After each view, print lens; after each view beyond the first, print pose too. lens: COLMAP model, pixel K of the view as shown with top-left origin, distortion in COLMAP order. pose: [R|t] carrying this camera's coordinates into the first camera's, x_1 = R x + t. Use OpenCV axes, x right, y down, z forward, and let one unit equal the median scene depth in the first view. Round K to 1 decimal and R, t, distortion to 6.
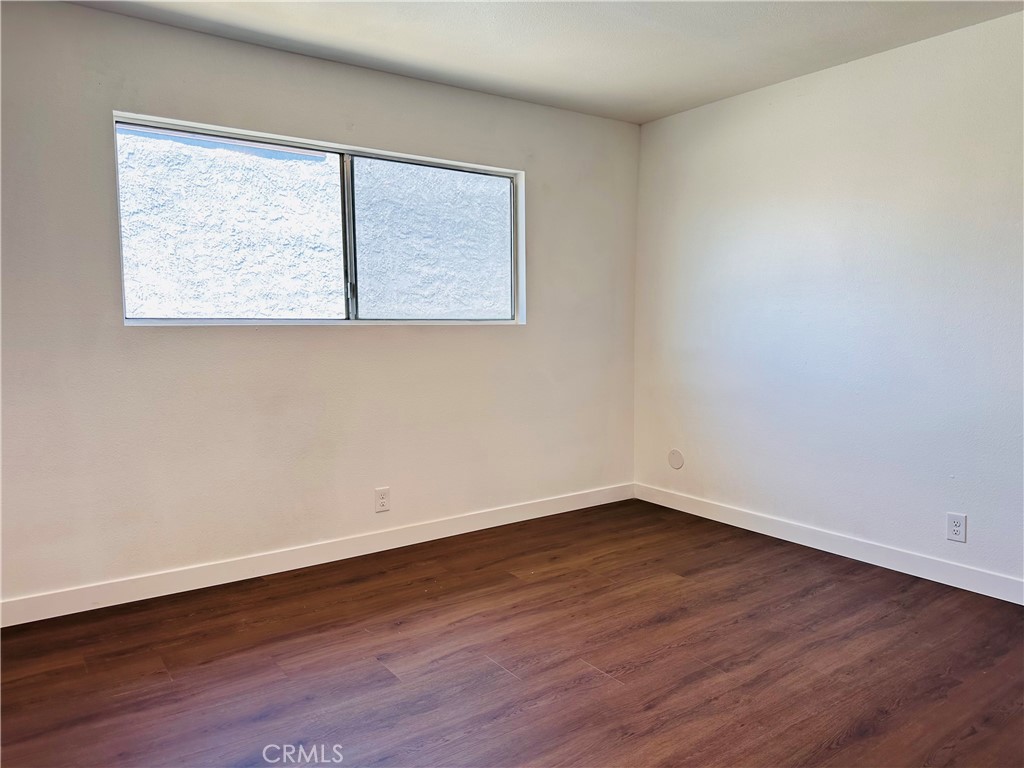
lens RADIAL K [[714.4, 0, 512.0], [0, 714.4, 384.0], [0, 0, 1]] dist [-0.001190, -0.000862]
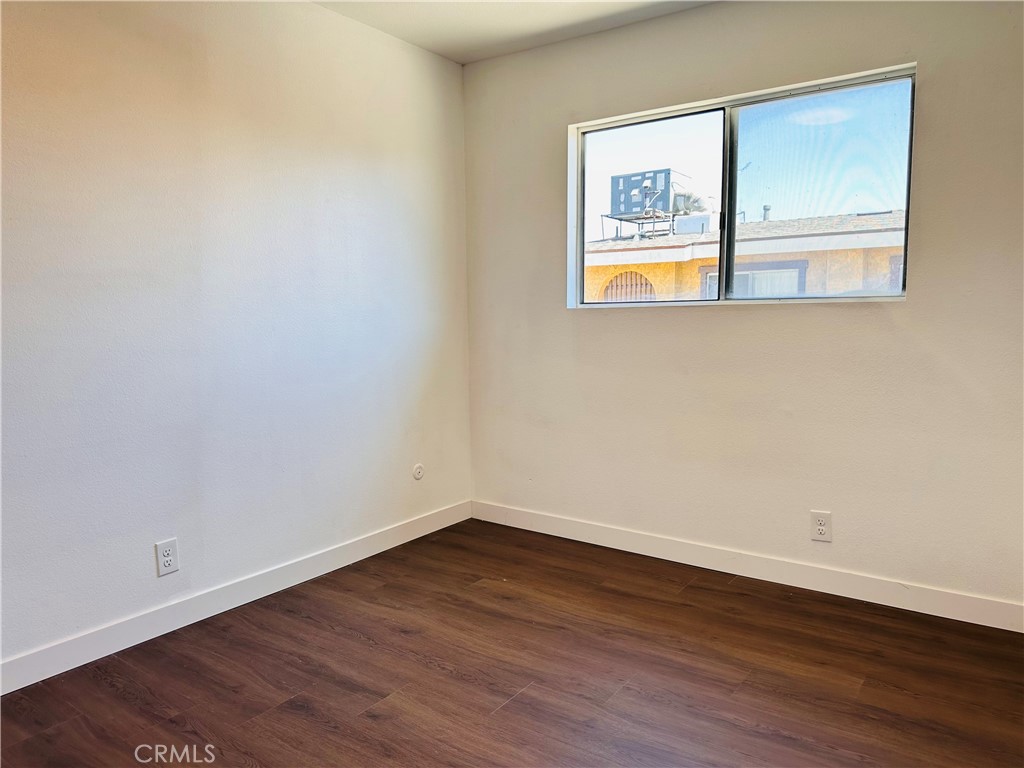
lens RADIAL K [[714.4, 0, 512.0], [0, 714.4, 384.0], [0, 0, 1]] dist [-0.001190, -0.000862]
pose [[0.312589, 0.100253, -0.944583, 0.519905], [-0.063435, 0.994398, 0.084547, -0.047004], [0.947768, 0.033491, 0.317197, 0.490364]]
